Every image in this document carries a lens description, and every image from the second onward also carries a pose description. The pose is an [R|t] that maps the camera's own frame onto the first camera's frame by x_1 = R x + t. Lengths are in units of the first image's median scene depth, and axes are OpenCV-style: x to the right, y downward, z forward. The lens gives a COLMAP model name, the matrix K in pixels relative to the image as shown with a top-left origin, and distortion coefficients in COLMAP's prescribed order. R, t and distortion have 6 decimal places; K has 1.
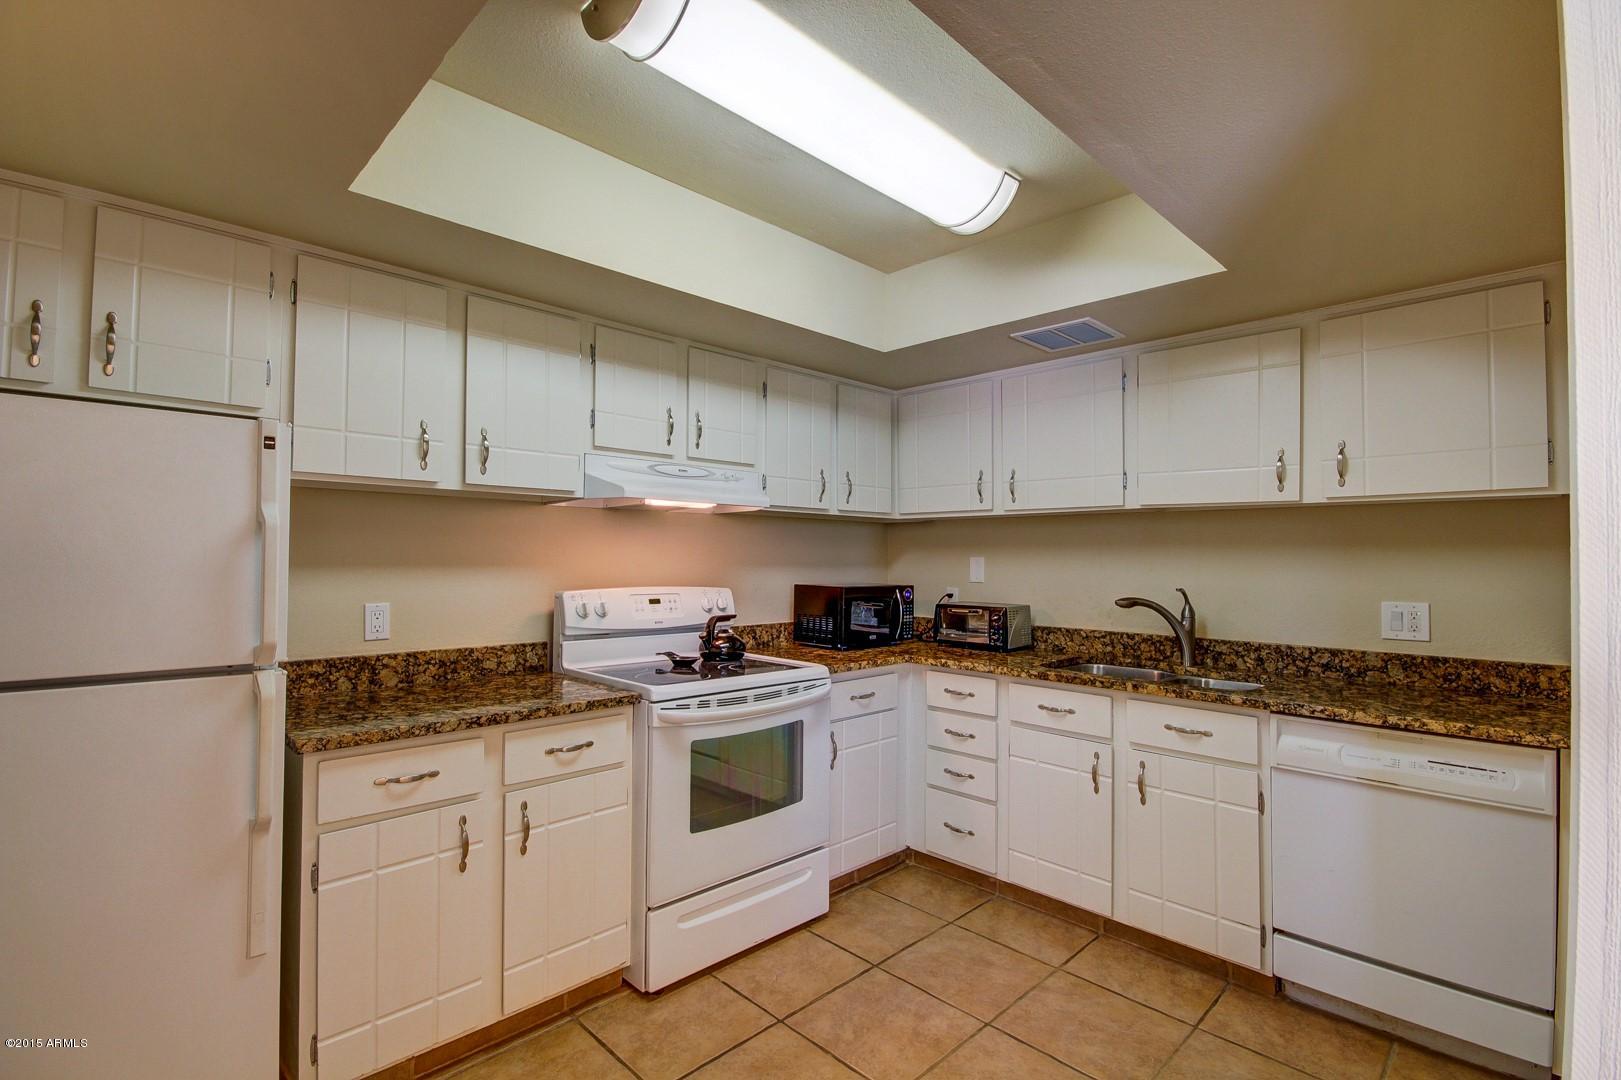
lens RADIAL K [[766.4, 0, 801.4], [0, 766.4, 541.2], [0, 0, 1]] dist [-0.001958, -0.000495]
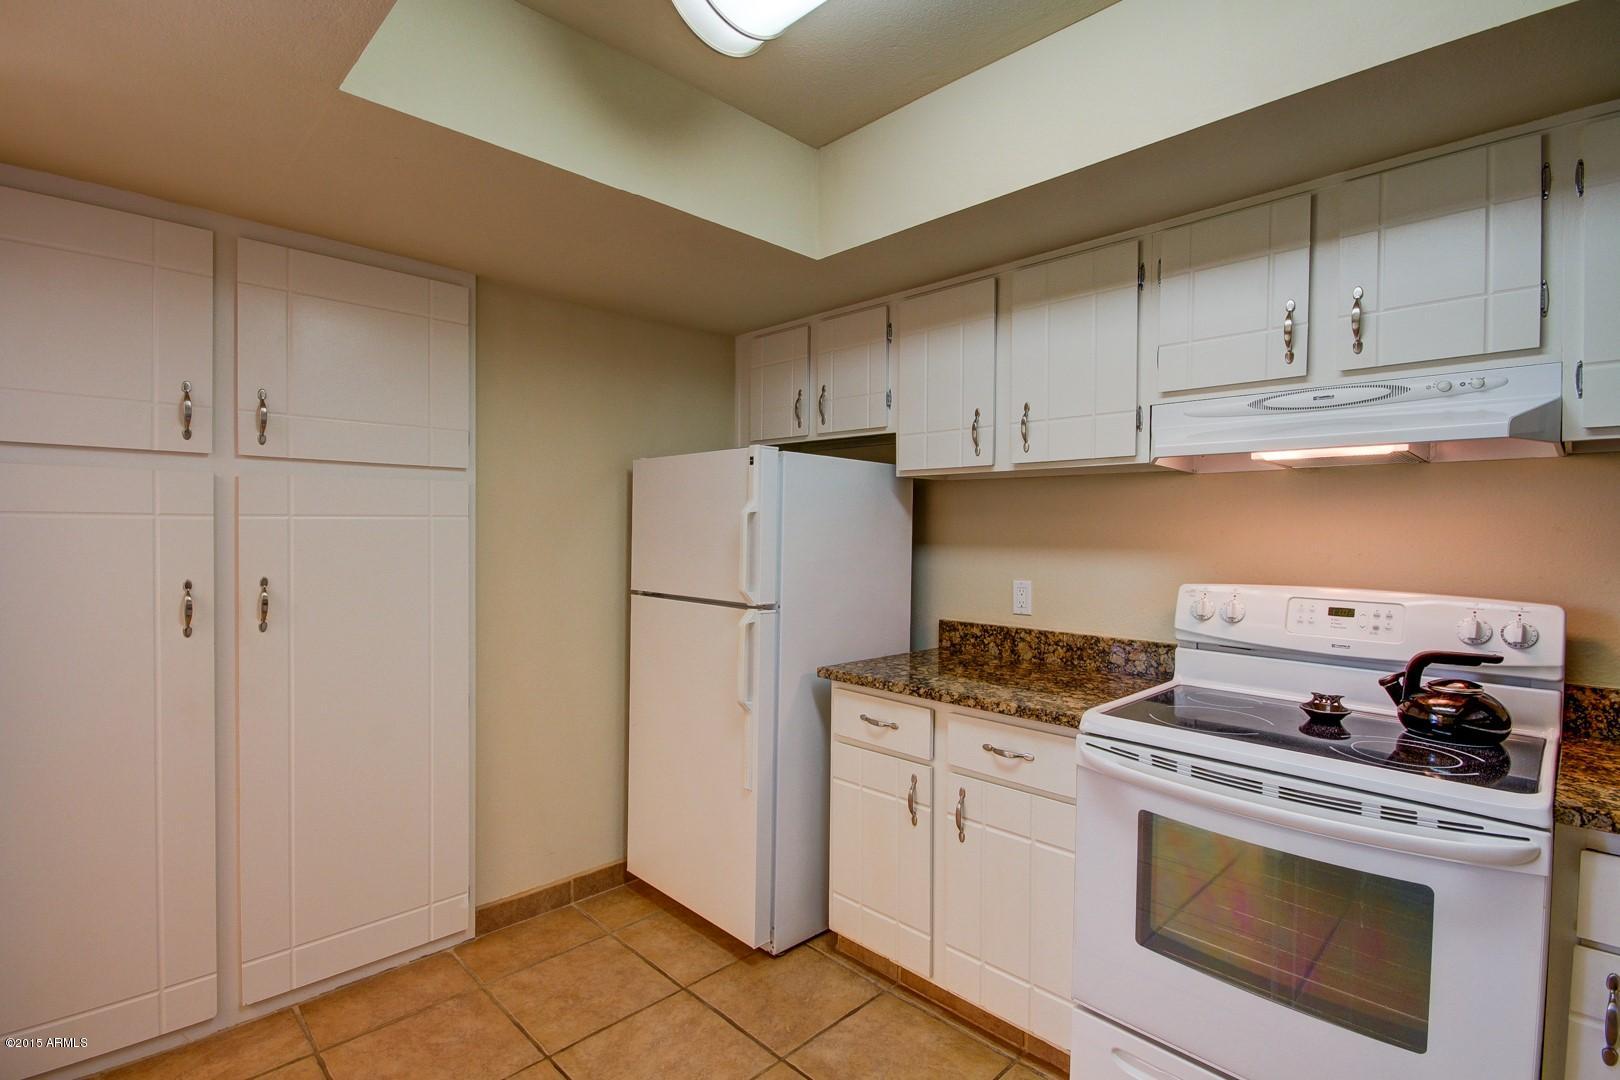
lens RADIAL K [[765.9, 0, 800.9], [0, 765.9, 541.2], [0, 0, 1]] dist [-0.001958, -0.000495]
pose [[-0.005229, 0.007435, -0.999959, 0.527106], [0.011758, 0.999904, 0.007373, 0.013755], [0.999917, -0.011719, -0.005316, 0.692489]]
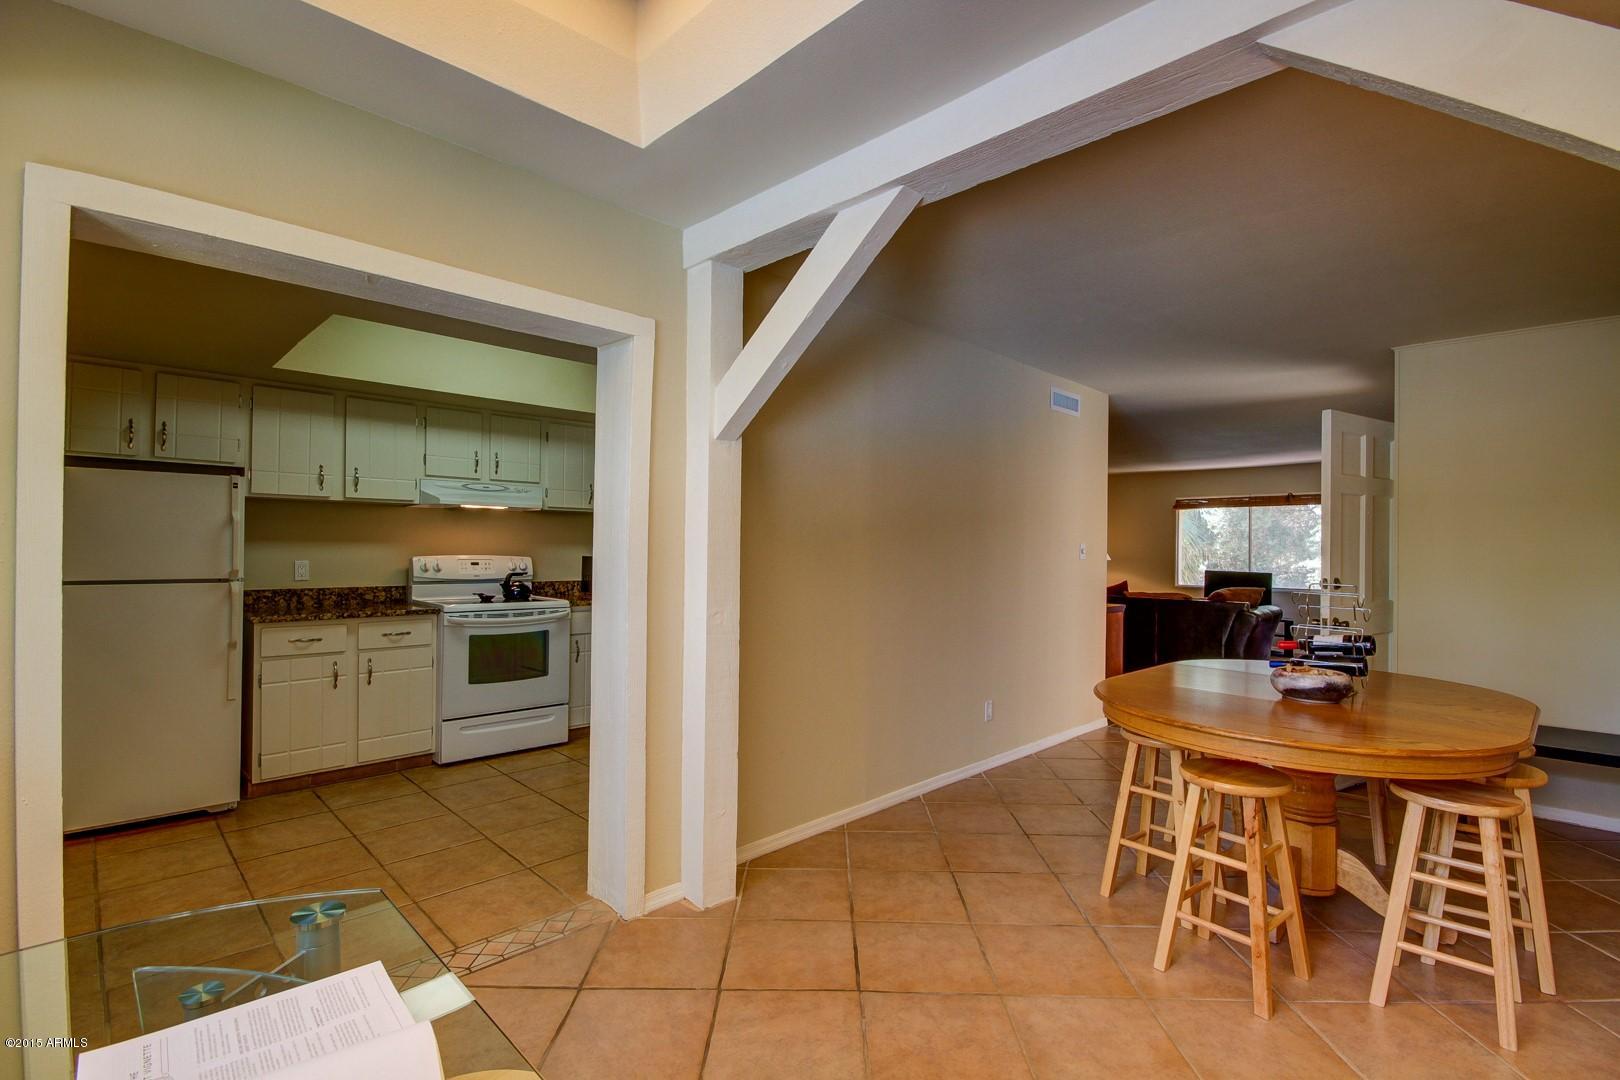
lens RADIAL K [[788.9, 0, 810.0], [0, 788.9, 540.0], [0, 0, 1]] dist [0.012896, -0.000833]
pose [[0.999904, 0.002995, -0.013499, 0.700831], [-0.002833, 0.999924, 0.011963, 0.003673], [0.013533, -0.011924, 0.999837, -0.900851]]
